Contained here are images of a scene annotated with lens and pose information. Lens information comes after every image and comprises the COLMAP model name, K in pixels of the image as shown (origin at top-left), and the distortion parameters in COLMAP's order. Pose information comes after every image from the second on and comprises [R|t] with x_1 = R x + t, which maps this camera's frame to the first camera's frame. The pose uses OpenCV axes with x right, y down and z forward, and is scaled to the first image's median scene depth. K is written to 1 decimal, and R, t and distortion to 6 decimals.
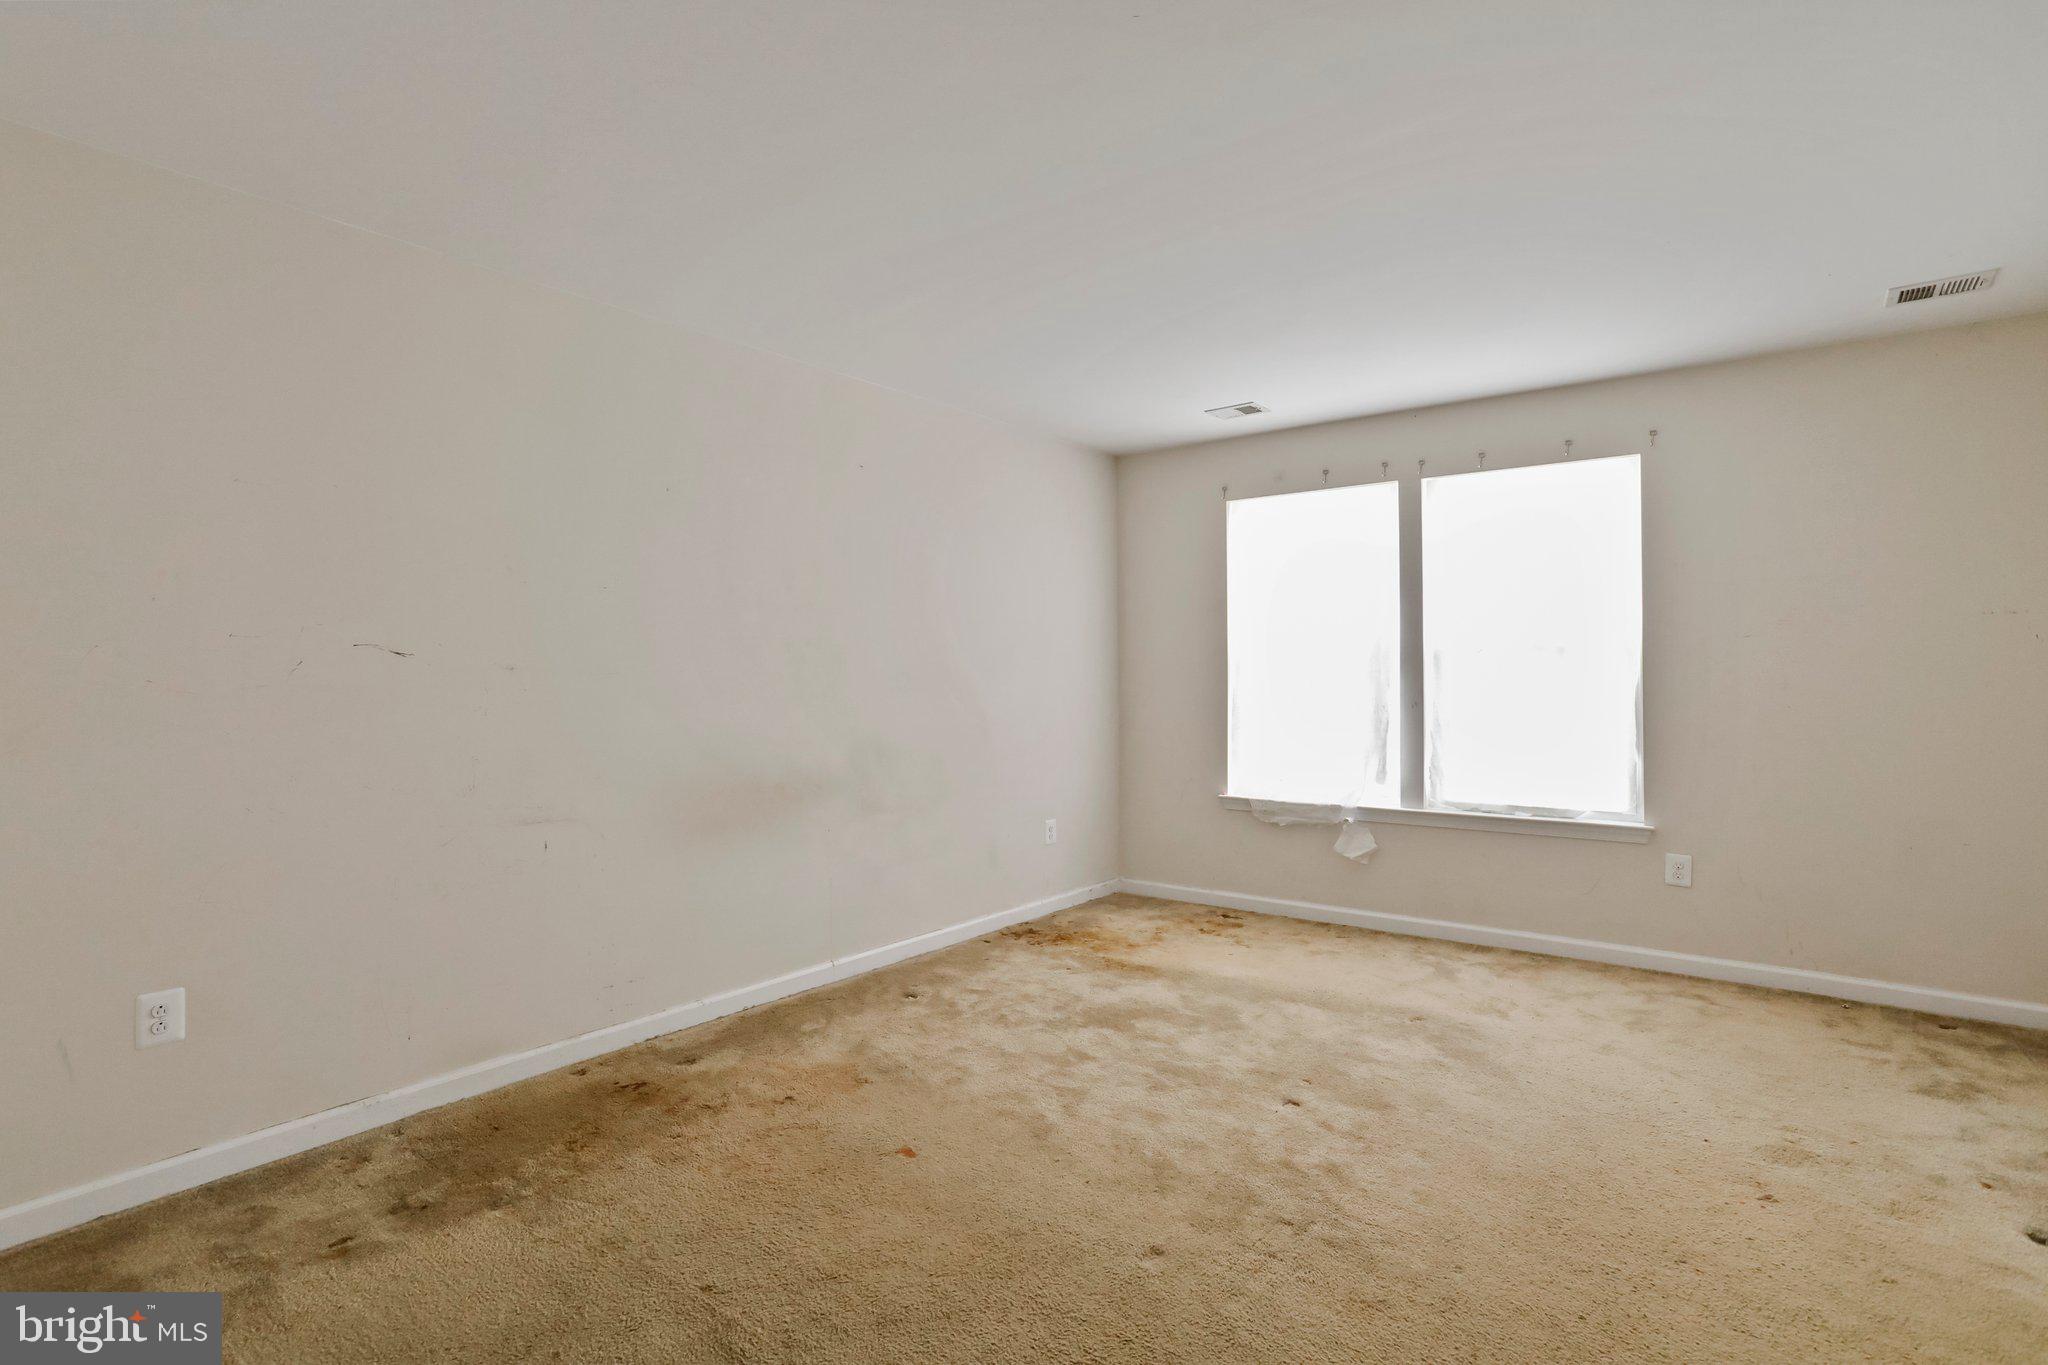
lens RADIAL K [[1002.1, 0, 1024.0], [0, 1002.1, 682.5], [0, 0, 1]] dist [-0.054199, 0.029571]
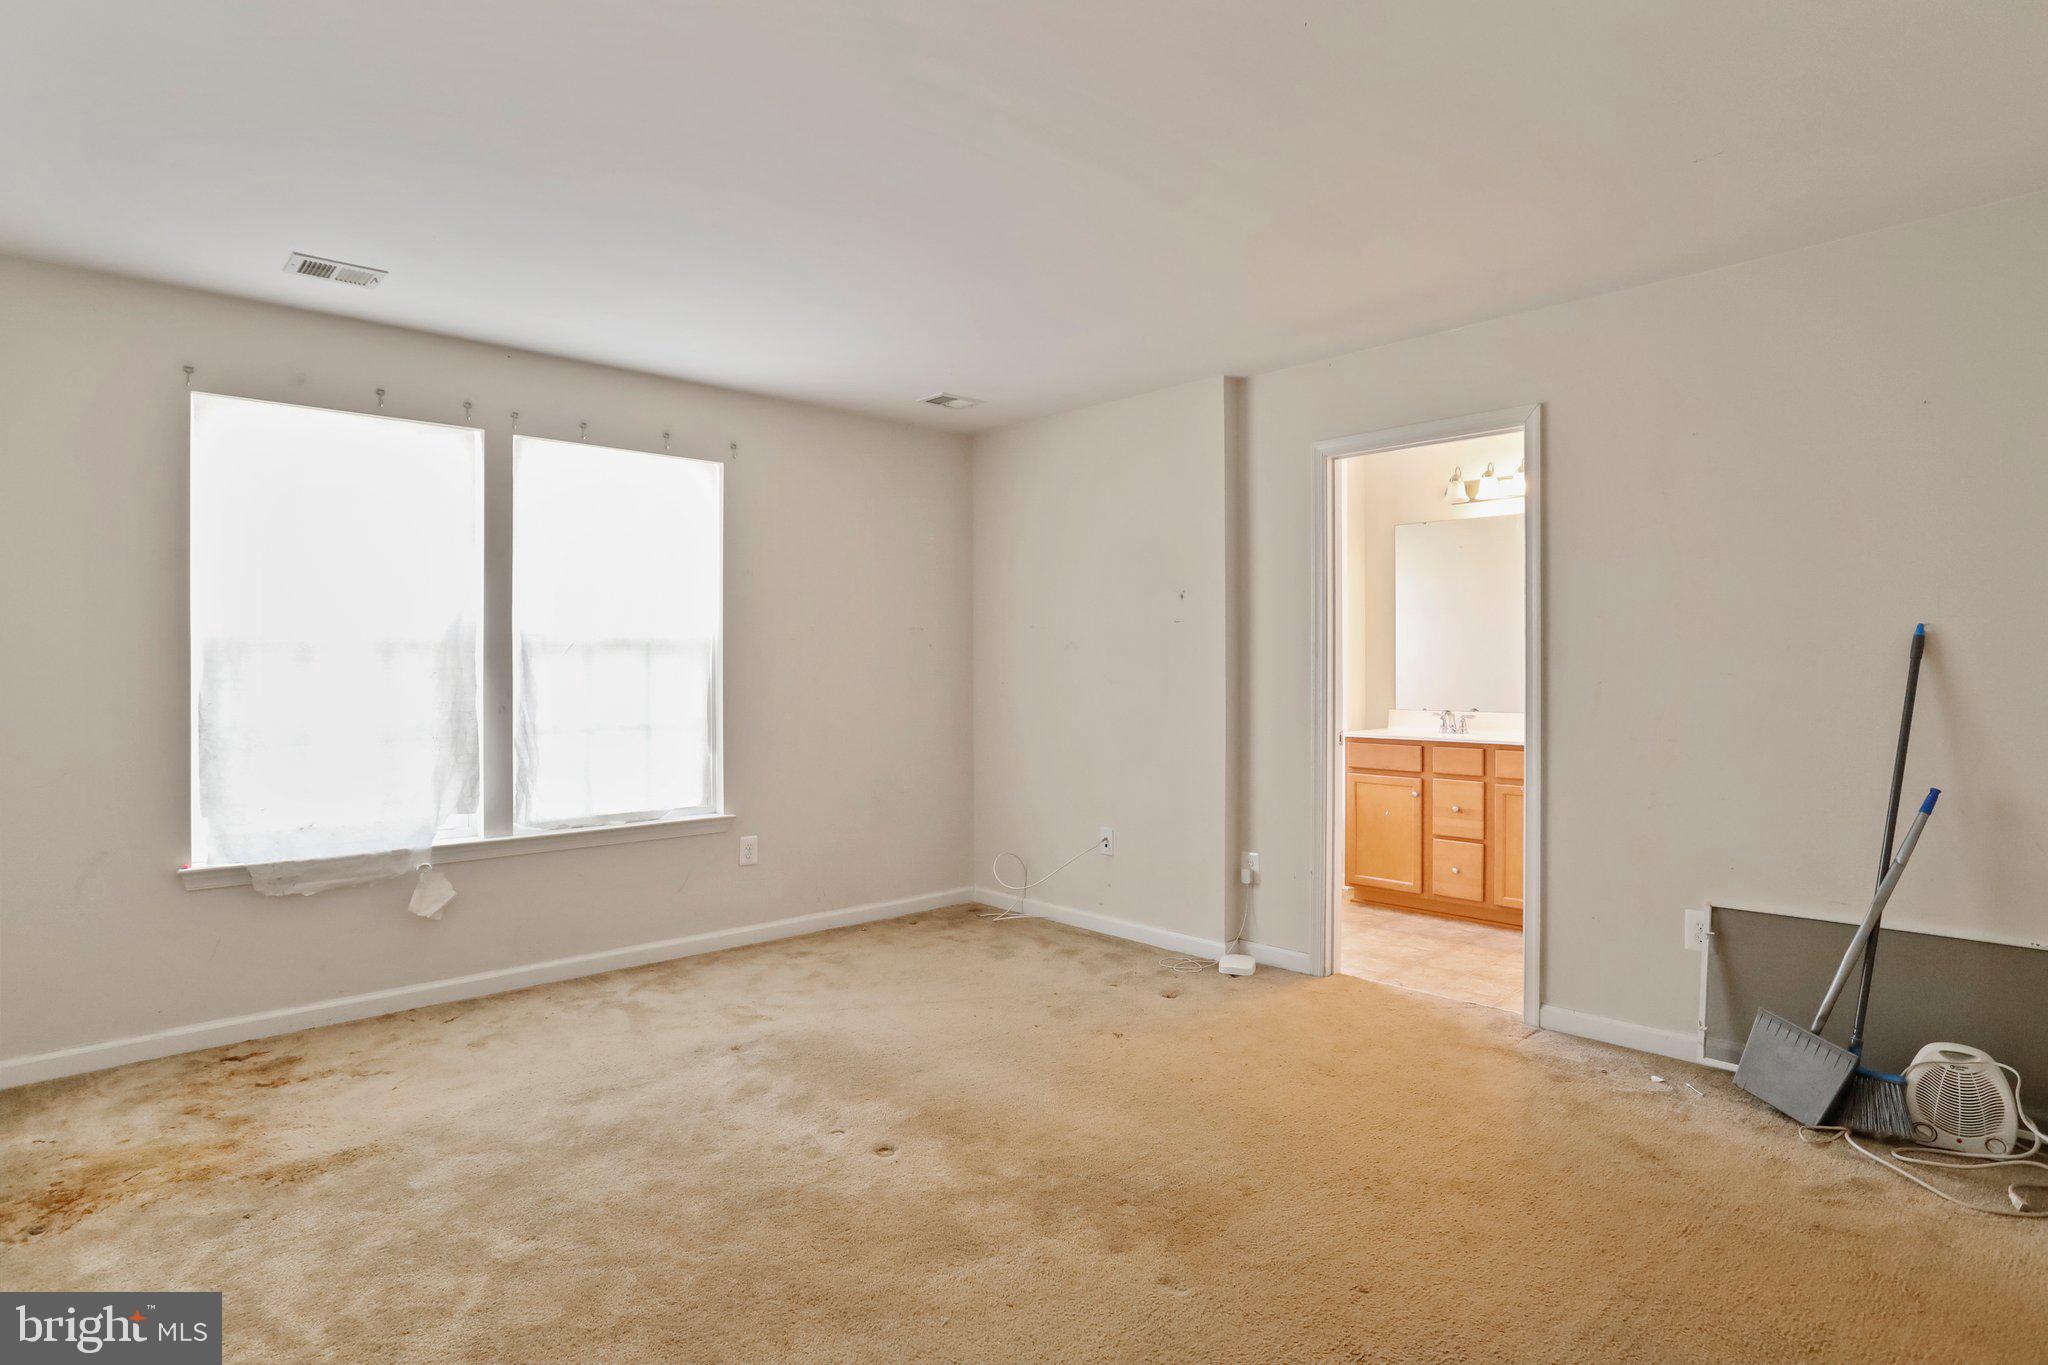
lens RADIAL K [[1096.9, 0, 1024.0], [0, 1096.9, 682.5], [0, 0, 1]] dist [-0.030510, 0.000576]
pose [[0.148934, -0.012413, 0.988769, -0.447926], [0.005843, 0.999915, 0.011673, -0.008109], [-0.988830, 0.004039, 0.148994, 0.465883]]
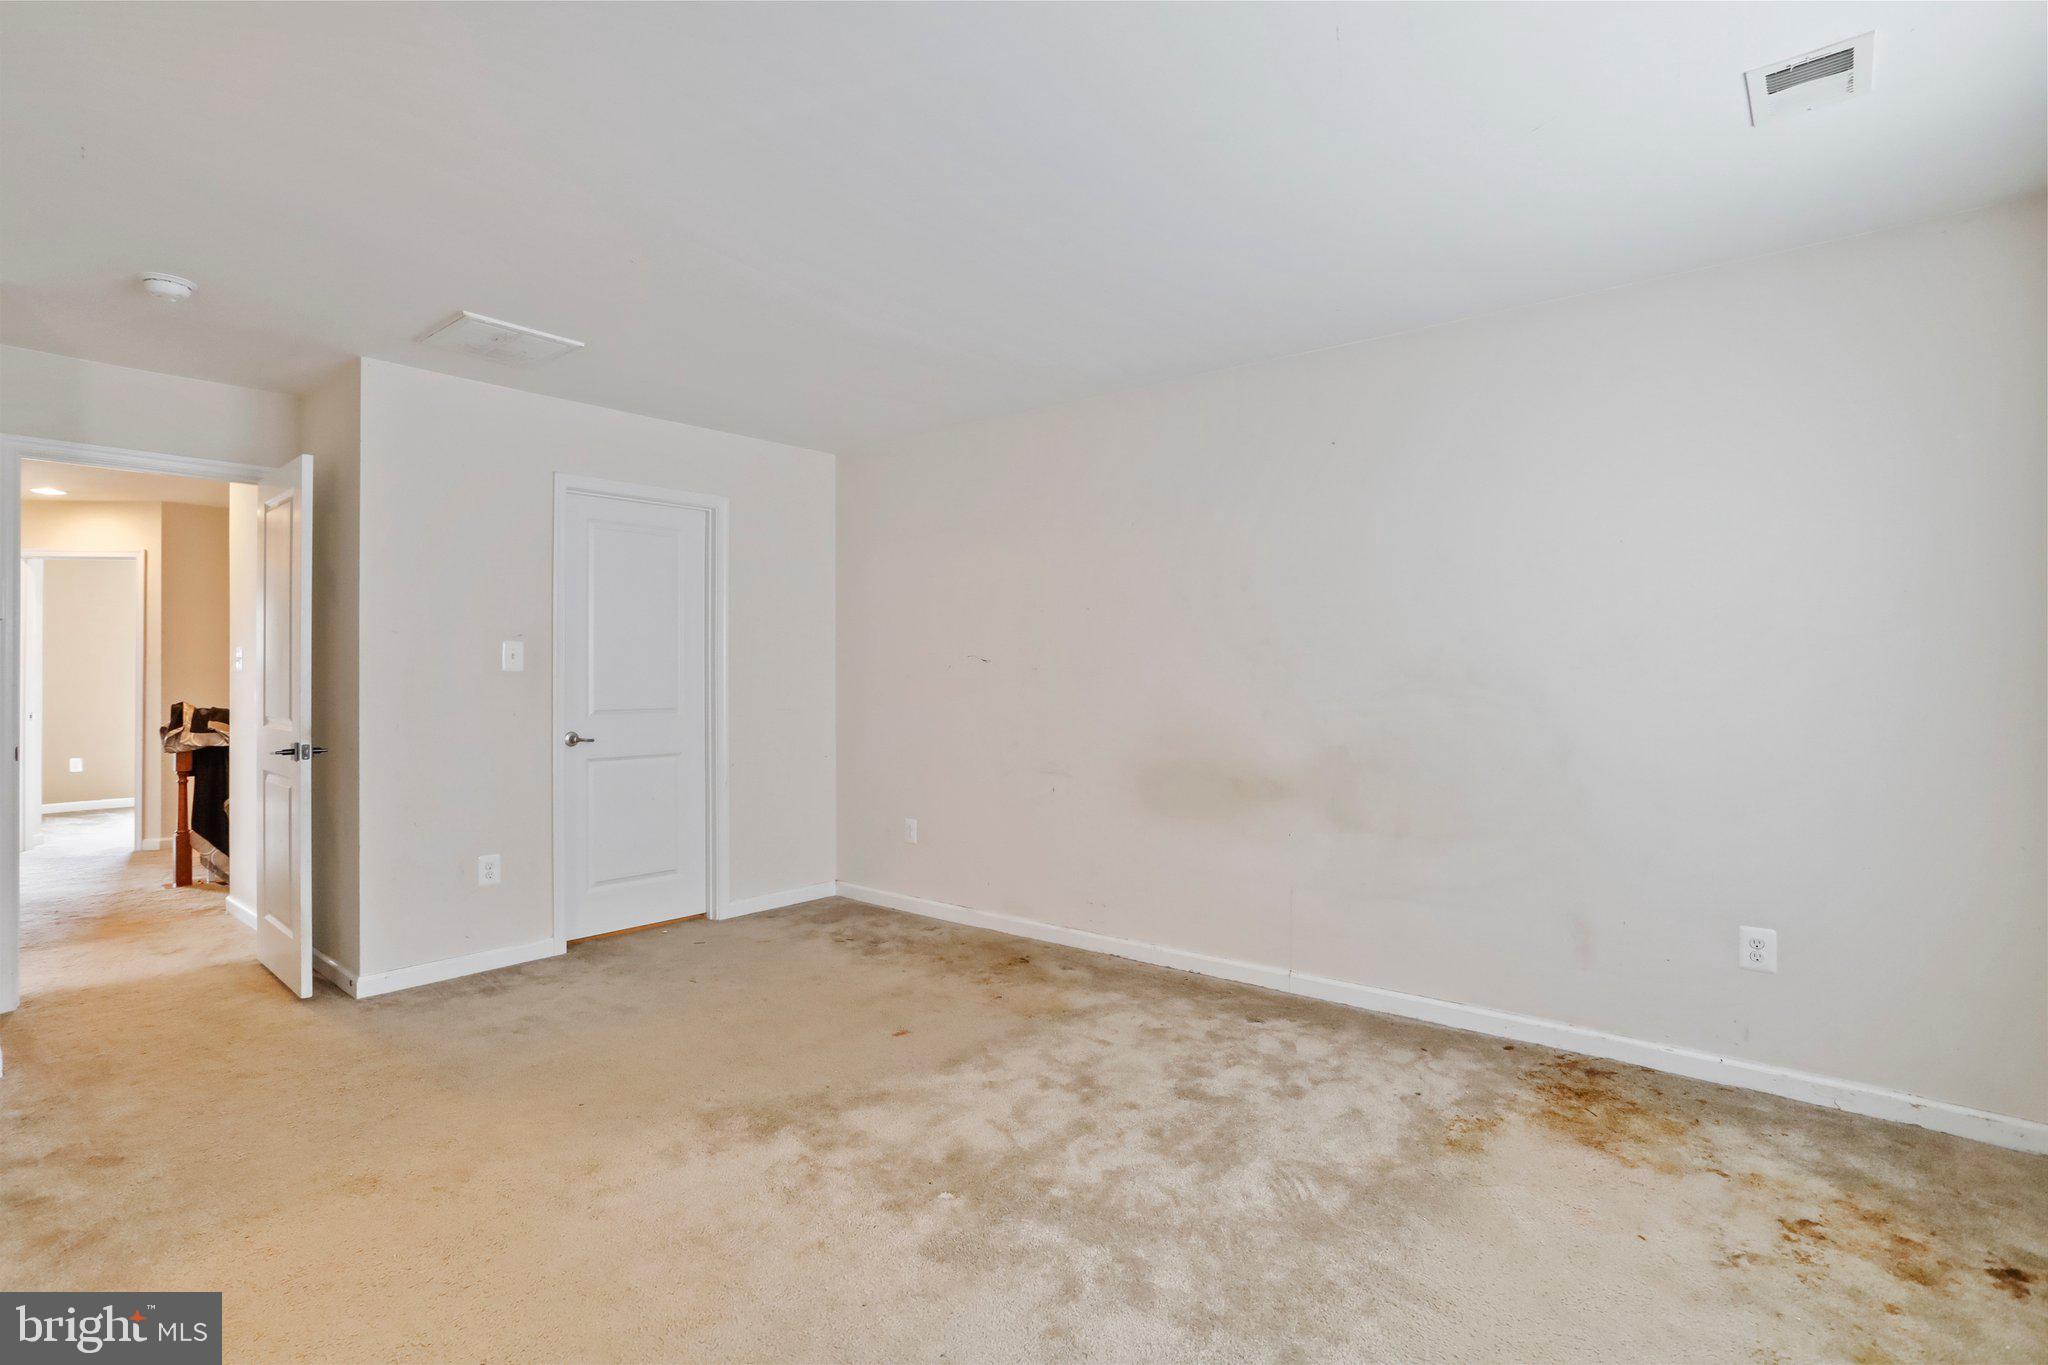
lens RADIAL K [[1002.1, 0, 1024.0], [0, 1002.1, 682.5], [0, 0, 1]] dist [-0.054199, 0.029571]
pose [[-0.038090, 0.011805, -0.999205, 0.702551], [-0.005543, 0.999912, 0.012025, -0.008695], [0.999259, 0.005996, -0.038021, 0.705412]]
